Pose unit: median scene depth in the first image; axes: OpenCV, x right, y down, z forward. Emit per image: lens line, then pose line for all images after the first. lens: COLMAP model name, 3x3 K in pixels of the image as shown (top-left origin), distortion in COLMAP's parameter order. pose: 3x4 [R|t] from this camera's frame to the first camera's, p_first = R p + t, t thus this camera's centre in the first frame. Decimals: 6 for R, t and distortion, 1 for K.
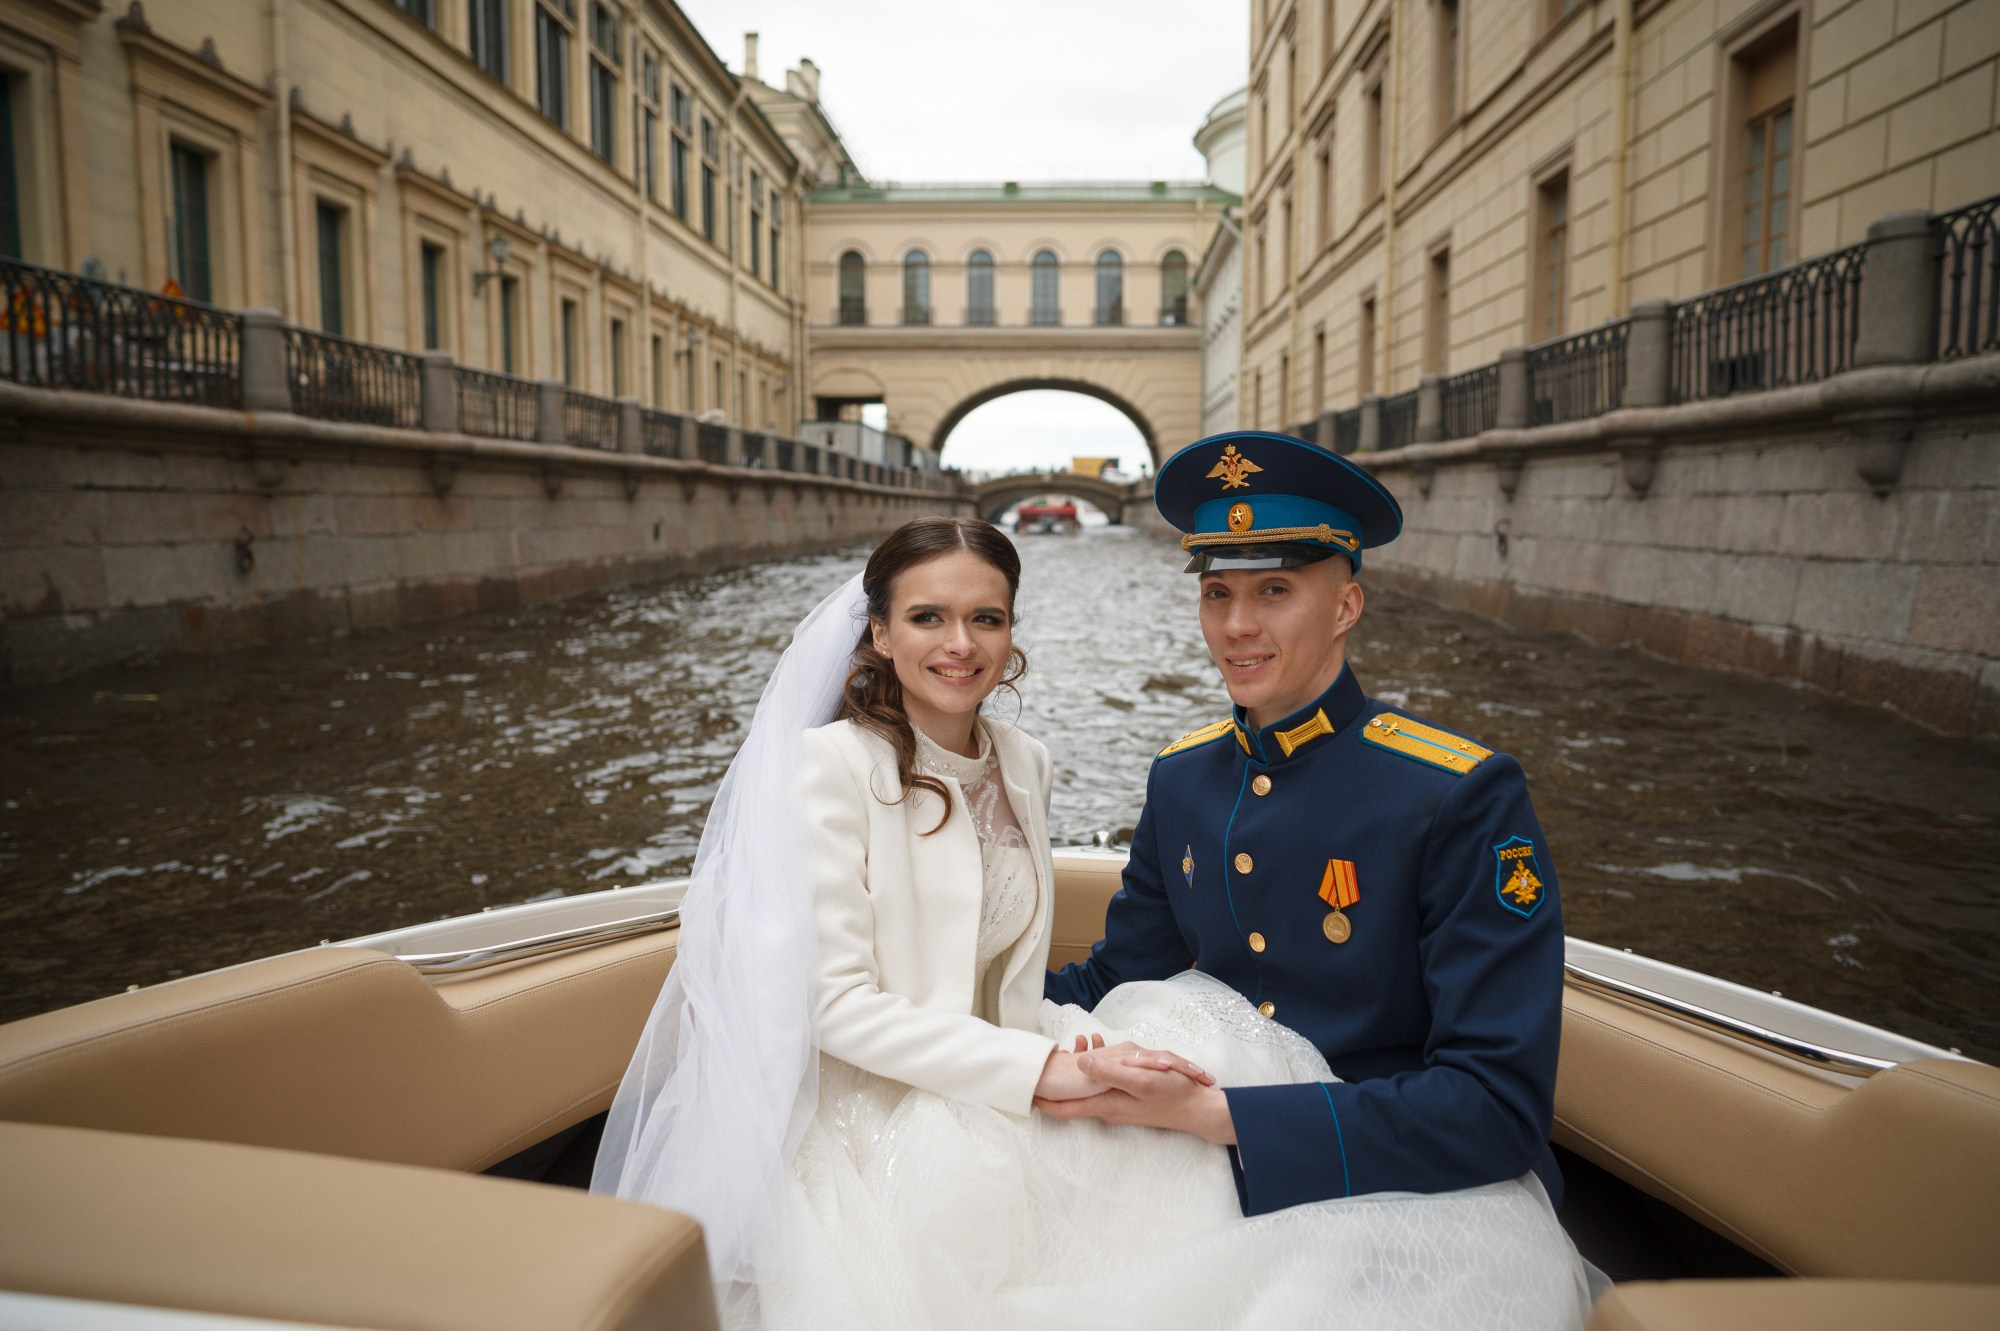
lens RADIAL K [[1409.0, 0, 1009.8], [0, 1409.0, 679.1], [0, 0, 1]] dist [-0.058124, 0.032033]
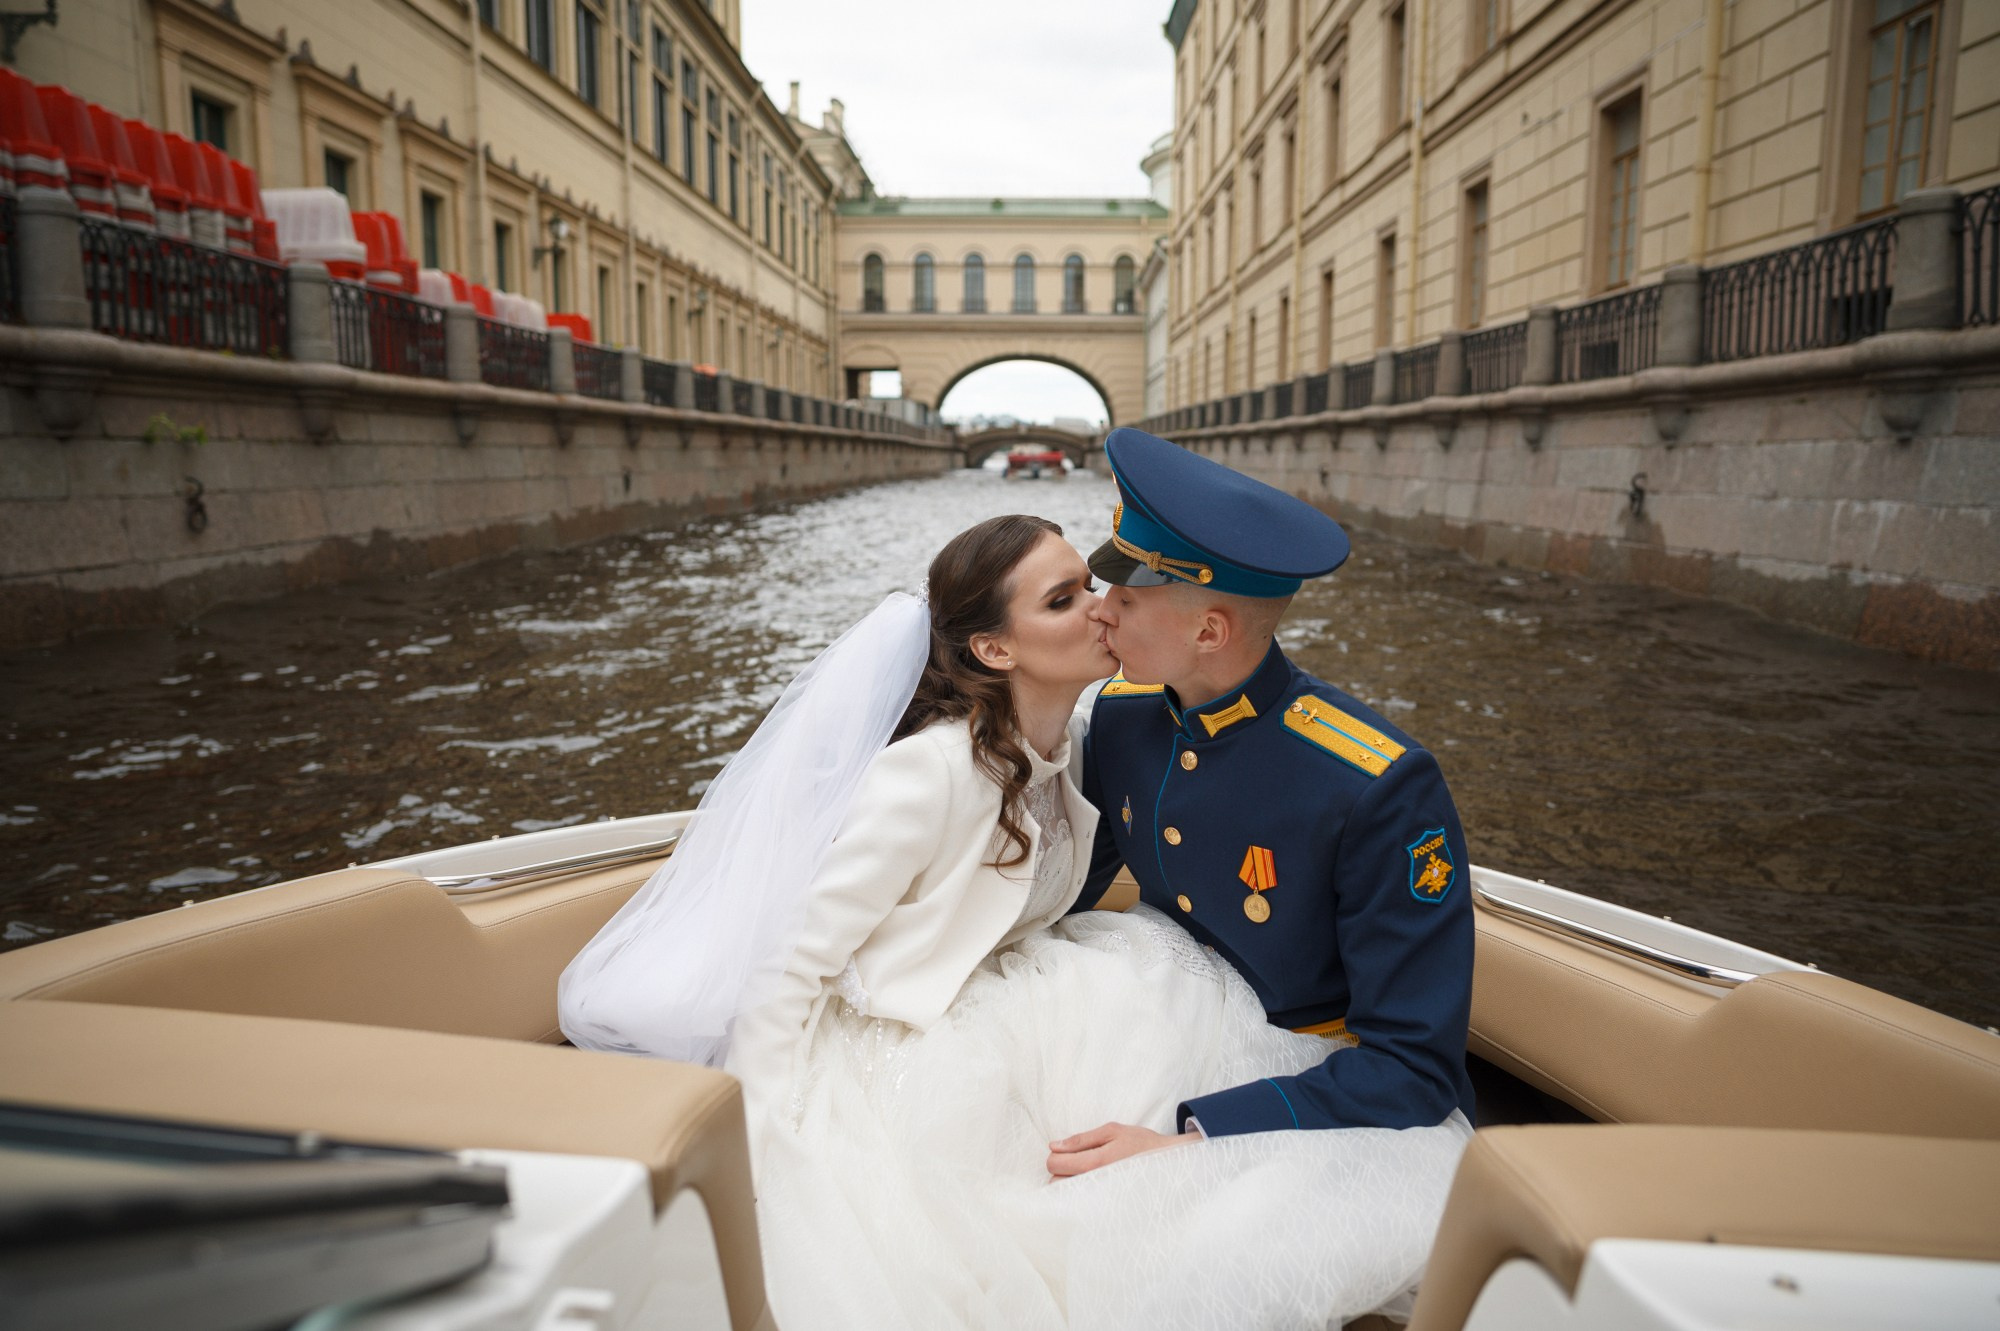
lens RADIAL K [[1409.0, 0, 1009.8], [0, 1409.0, 679.1], [0, 0, 1]] dist [-0.058124, 0.032033]
pose [[0.999763, 0.013598, 0.016986, -0.004023], [-0.014152, 0.999357, 0.032938, 0.033998], [-0.016527, -0.033171, 0.999313, -0.254815]]
